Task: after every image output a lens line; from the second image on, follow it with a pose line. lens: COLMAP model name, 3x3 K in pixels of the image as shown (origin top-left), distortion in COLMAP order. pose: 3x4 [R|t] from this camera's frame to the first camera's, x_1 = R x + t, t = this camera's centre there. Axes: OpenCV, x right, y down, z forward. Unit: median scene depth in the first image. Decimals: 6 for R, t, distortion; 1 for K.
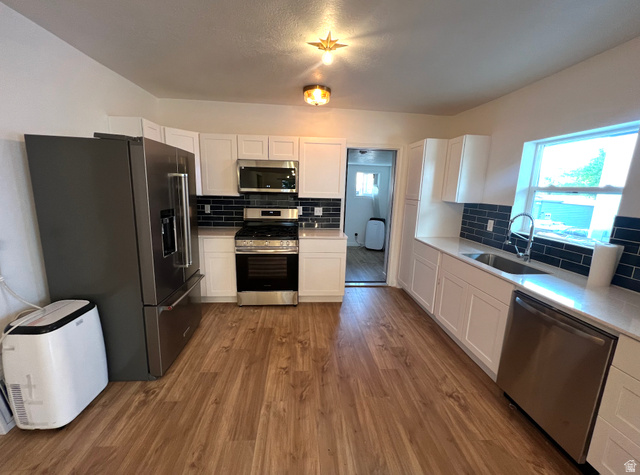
lens RADIAL K [[260.6, 0, 317.7], [0, 260.6, 236.2], [0, 0, 1]] dist [0.000779, -0.000103]
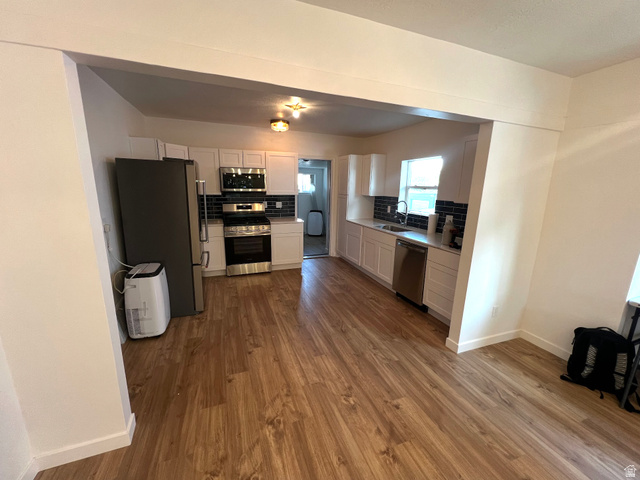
lens RADIAL K [[260.6, 0, 322.9], [0, 260.6, 238.4], [0, 0, 1]] dist [0.000779, -0.000103]
pose [[0.957545, -0.068132, 0.280117, -0.250850], [0.062467, 0.997622, 0.029114, 0.080256], [-0.281435, -0.010380, 0.959524, -0.548749]]
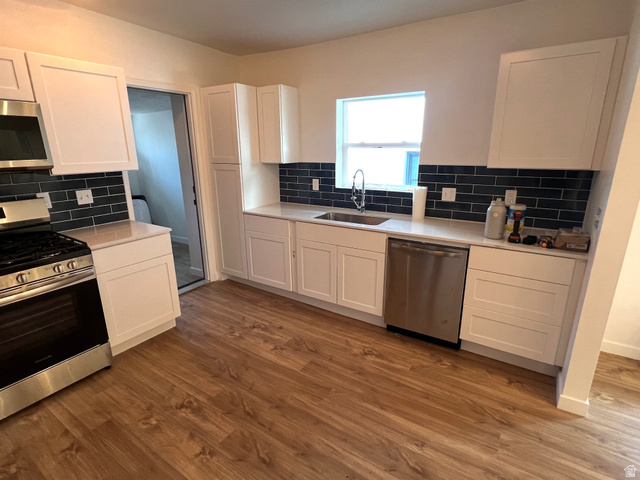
lens RADIAL K [[334.5, 0, 321.3], [0, 334.5, 240.7], [0, 0, 1]] dist [-0.003630, 0.000810]
pose [[0.607512, -0.245831, 0.755312, -0.373622], [0.173461, 0.969011, 0.175865, -0.062471], [-0.775139, 0.024177, 0.631328, 0.227737]]
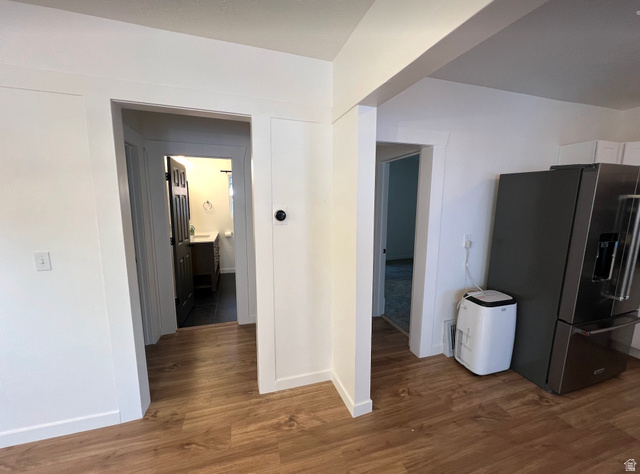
lens RADIAL K [[262.5, 0, 319.5], [0, 262.5, 239.5], [0, 0, 1]] dist [-0.002395, 0.001214]
pose [[0.237107, 0.117408, -0.964363, 0.075243], [-0.181790, 0.980498, 0.074676, 0.031262], [0.954323, 0.157605, 0.253827, -0.192156]]
